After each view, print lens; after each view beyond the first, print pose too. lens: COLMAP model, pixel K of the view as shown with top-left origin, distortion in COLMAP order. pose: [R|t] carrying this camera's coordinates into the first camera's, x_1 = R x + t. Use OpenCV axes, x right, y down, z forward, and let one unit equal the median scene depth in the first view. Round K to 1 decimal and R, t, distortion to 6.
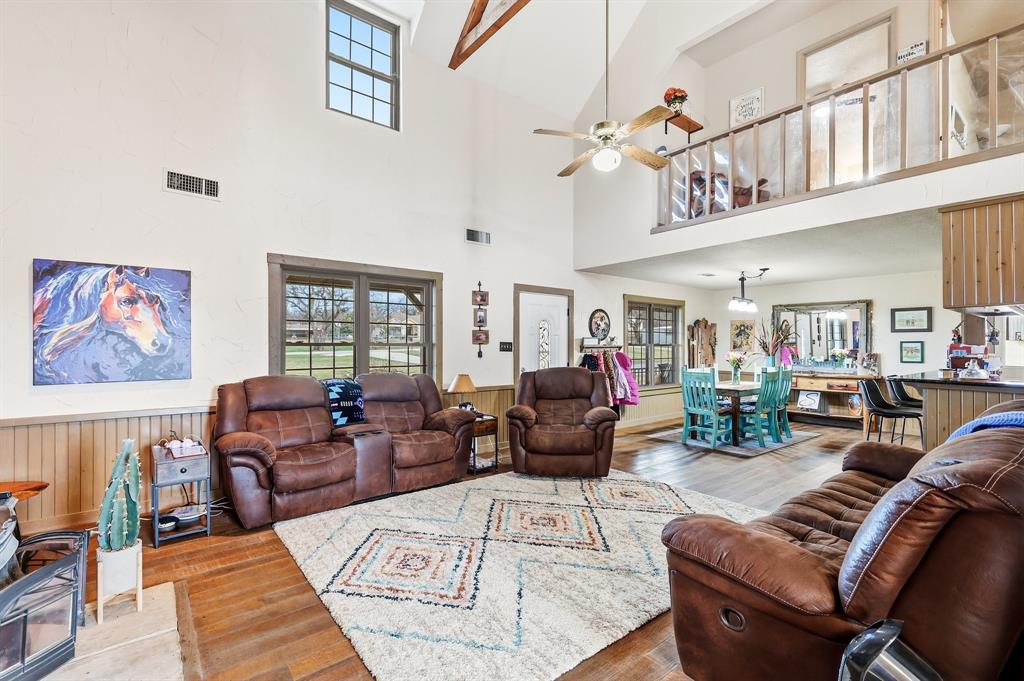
lens RADIAL K [[449.3, 0, 512.0], [0, 449.3, 340.5], [0, 0, 1]] dist [0.001479, -0.000208]
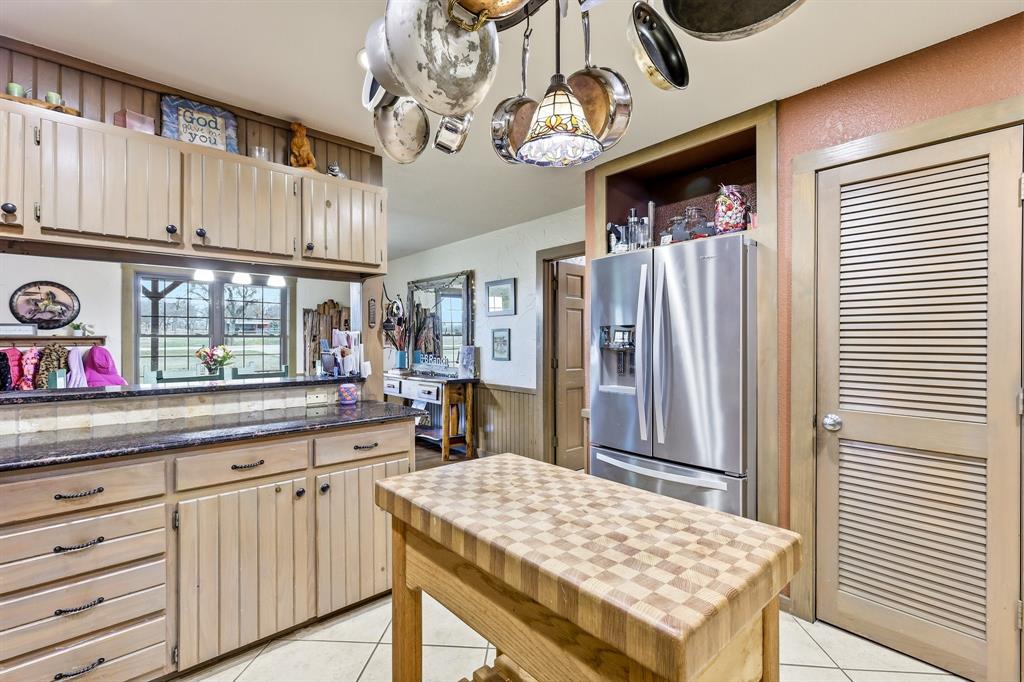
lens RADIAL K [[449.3, 0, 512.0], [0, 449.3, 341.0], [0, 0, 1]] dist [0.001479, -0.000208]
pose [[0.998398, -0.004261, 0.056416, 0.819346], [0.003379, 0.999870, 0.015737, 0.009055], [-0.056476, -0.015521, 0.998283, 0.291018]]
